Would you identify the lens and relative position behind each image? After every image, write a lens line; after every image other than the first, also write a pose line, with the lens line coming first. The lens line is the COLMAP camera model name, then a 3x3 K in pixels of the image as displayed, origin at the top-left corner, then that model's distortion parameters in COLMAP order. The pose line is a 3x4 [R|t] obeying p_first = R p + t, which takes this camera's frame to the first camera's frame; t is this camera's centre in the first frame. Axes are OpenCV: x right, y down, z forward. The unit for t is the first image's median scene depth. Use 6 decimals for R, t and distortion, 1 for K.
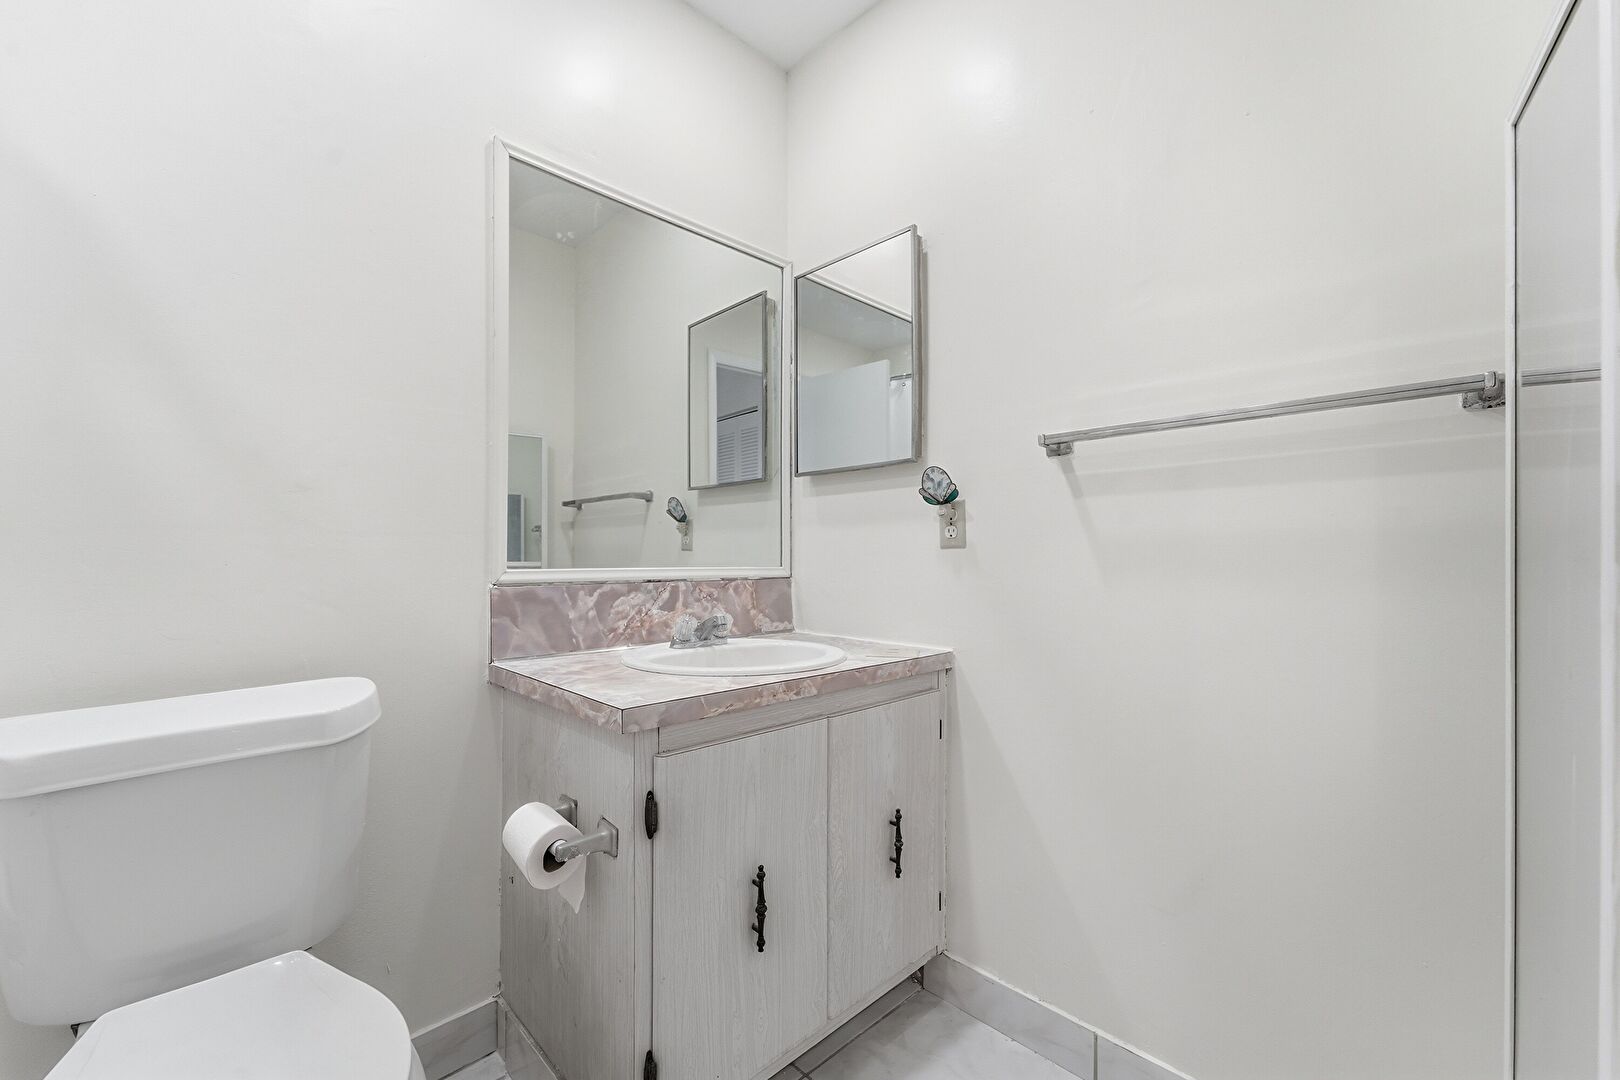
lens RADIAL K [[664.0, 0, 806.3], [0, 664.0, 548.5], [0, 0, 1]] dist [-0.000735, -0.000253]
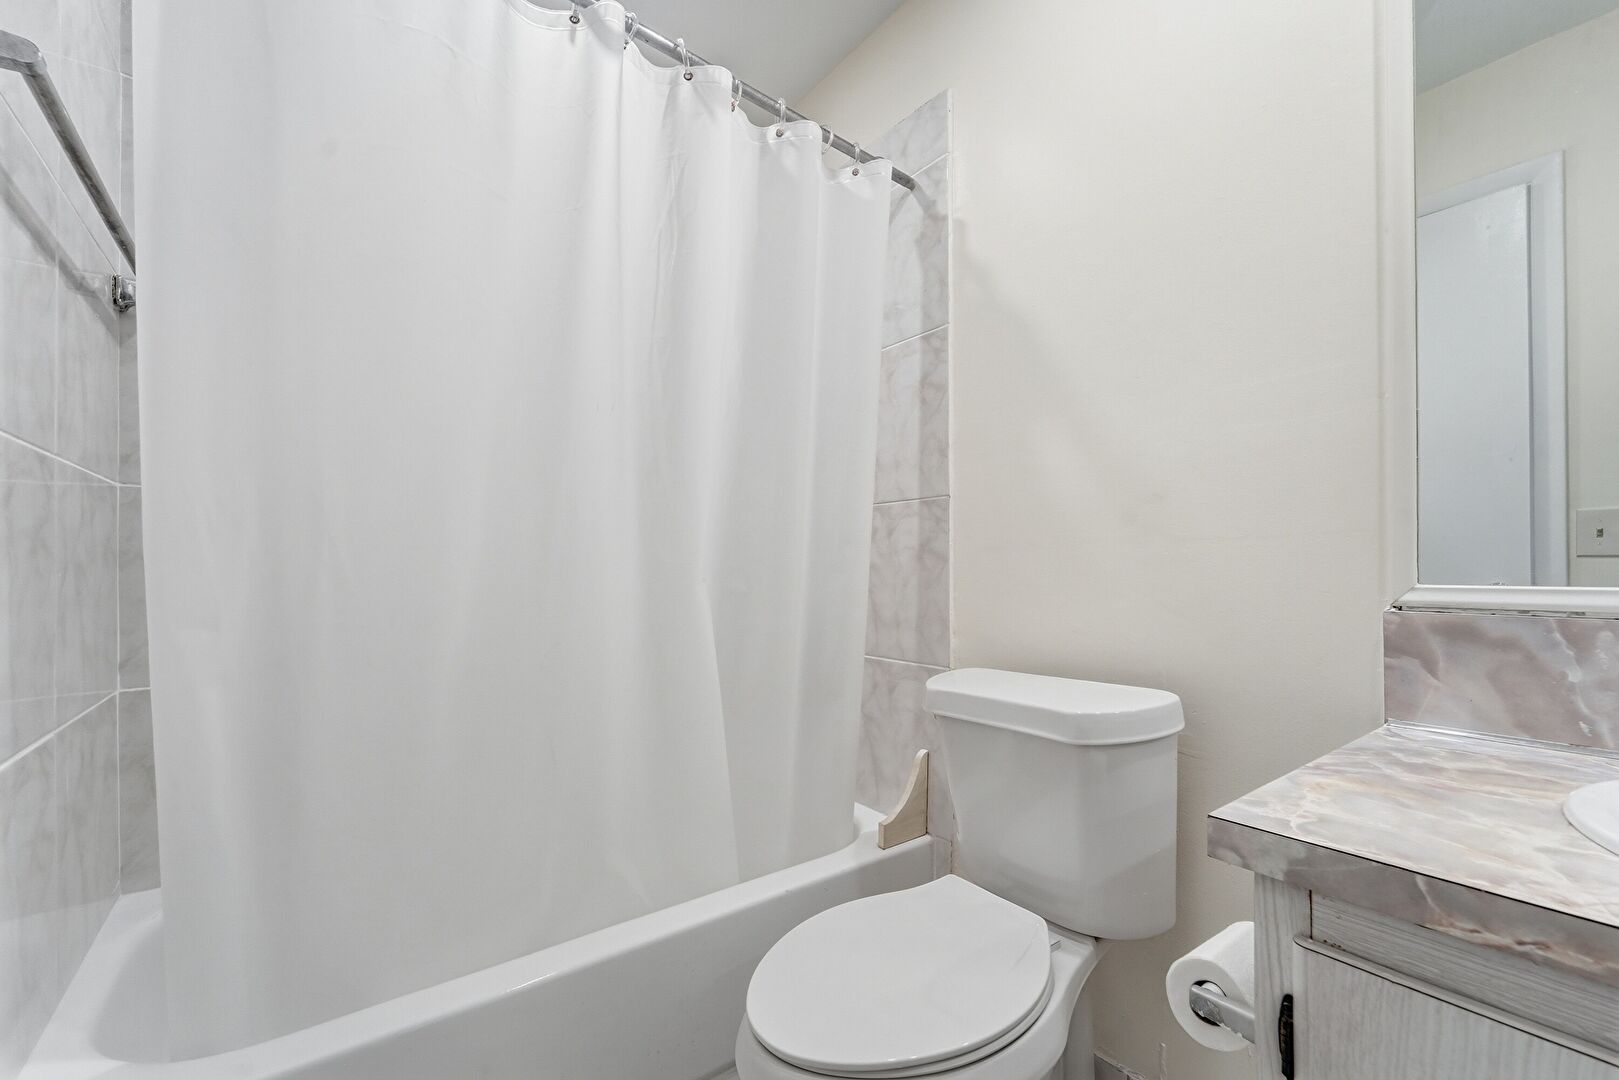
lens RADIAL K [[663.6, 0, 805.3], [0, 663.6, 555.3], [0, 0, 1]] dist [-0.000735, -0.000253]
pose [[-0.129299, -0.017240, -0.991456, 0.257633], [0.010961, 0.999763, -0.018814, 0.008940], [0.991545, -0.013300, -0.129079, 0.492549]]
